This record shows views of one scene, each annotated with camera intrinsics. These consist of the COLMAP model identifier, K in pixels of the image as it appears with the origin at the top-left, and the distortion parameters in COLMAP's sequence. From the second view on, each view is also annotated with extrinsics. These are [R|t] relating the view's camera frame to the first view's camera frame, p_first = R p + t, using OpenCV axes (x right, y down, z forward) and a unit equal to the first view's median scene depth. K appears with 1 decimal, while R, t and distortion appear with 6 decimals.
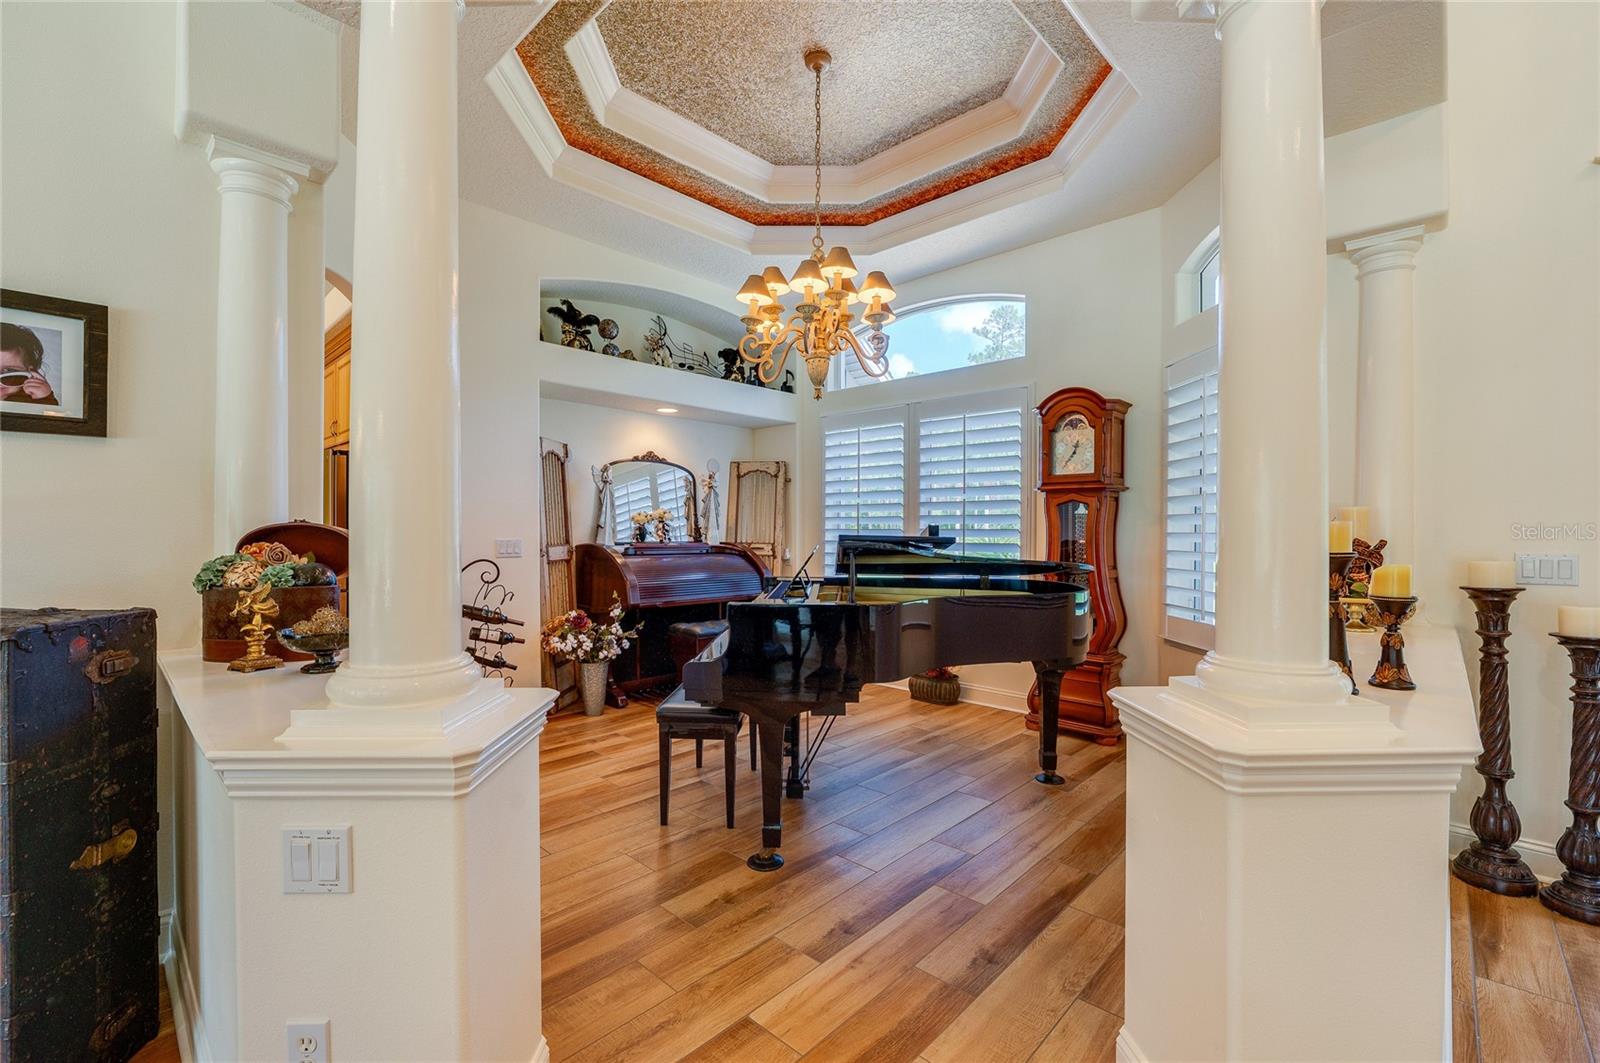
lens RADIAL K [[635.4, 0, 788.8], [0, 635.4, 526.7], [0, 0, 1]] dist [-0.017157, 0.000194]
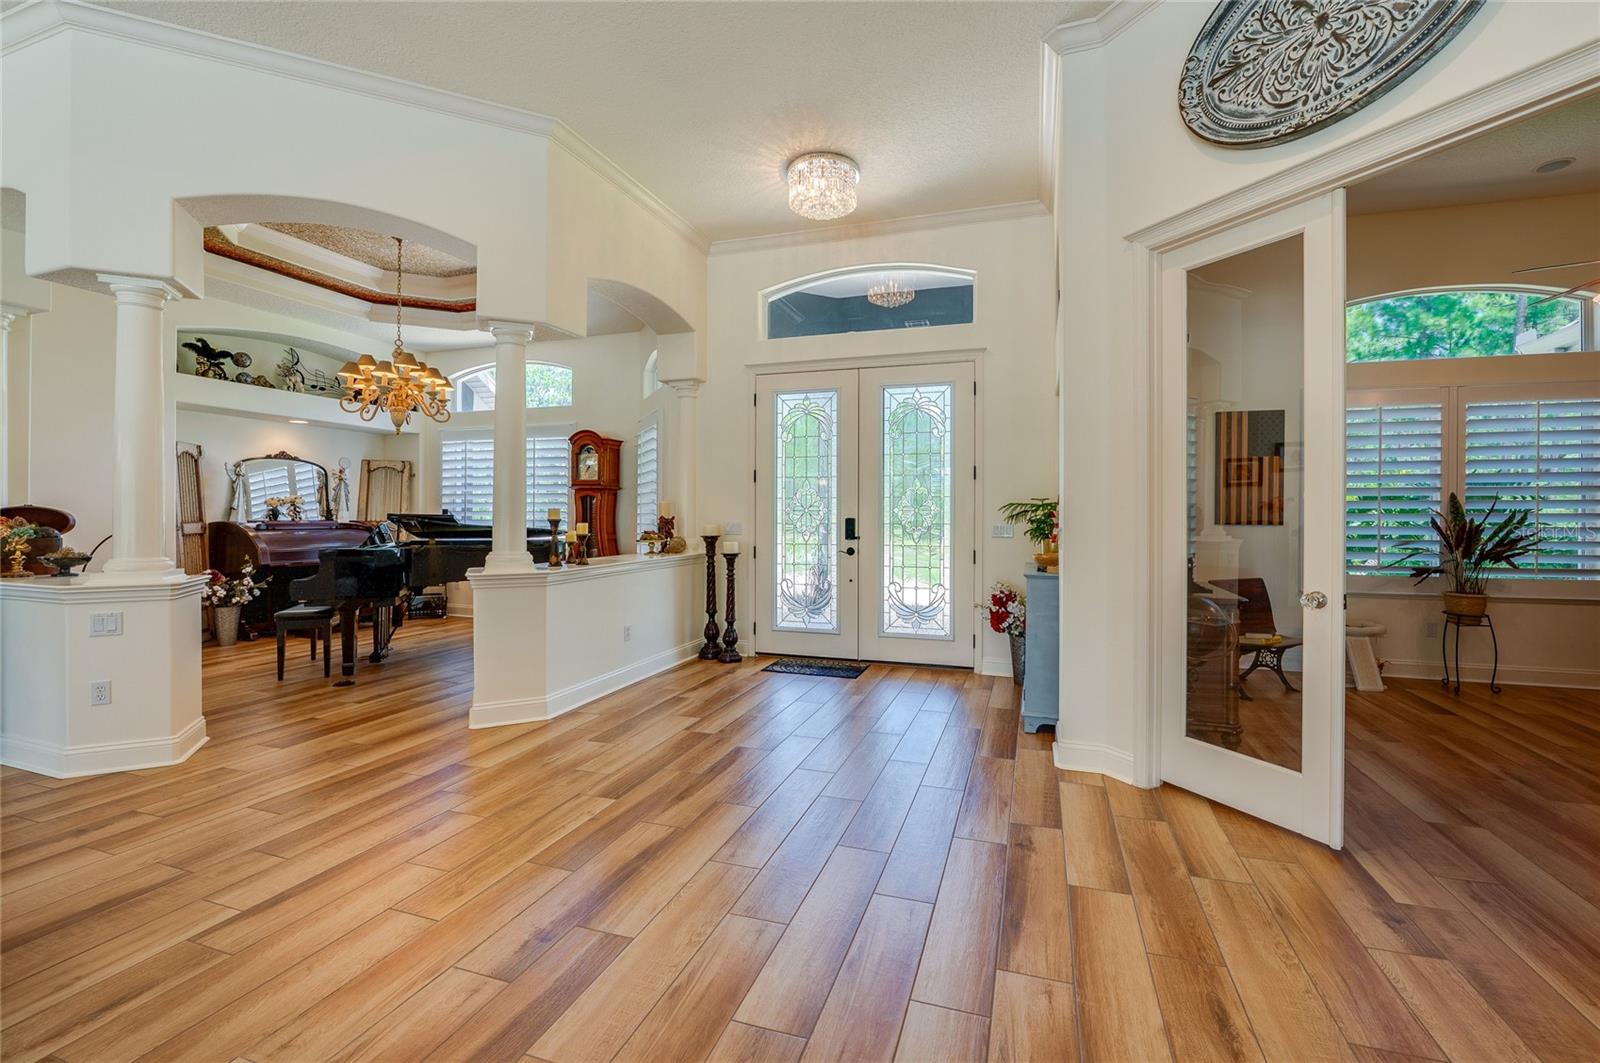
lens RADIAL K [[635.4, 0, 838.9], [0, 635.4, 512.4], [0, 0, 1]] dist [-0.017157, 0.000194]
pose [[0.886602, 0.002636, 0.462526, 0.229687], [-0.004613, 0.999984, 0.003143, -0.001904], [-0.462511, -0.004920, 0.886600, -0.773481]]
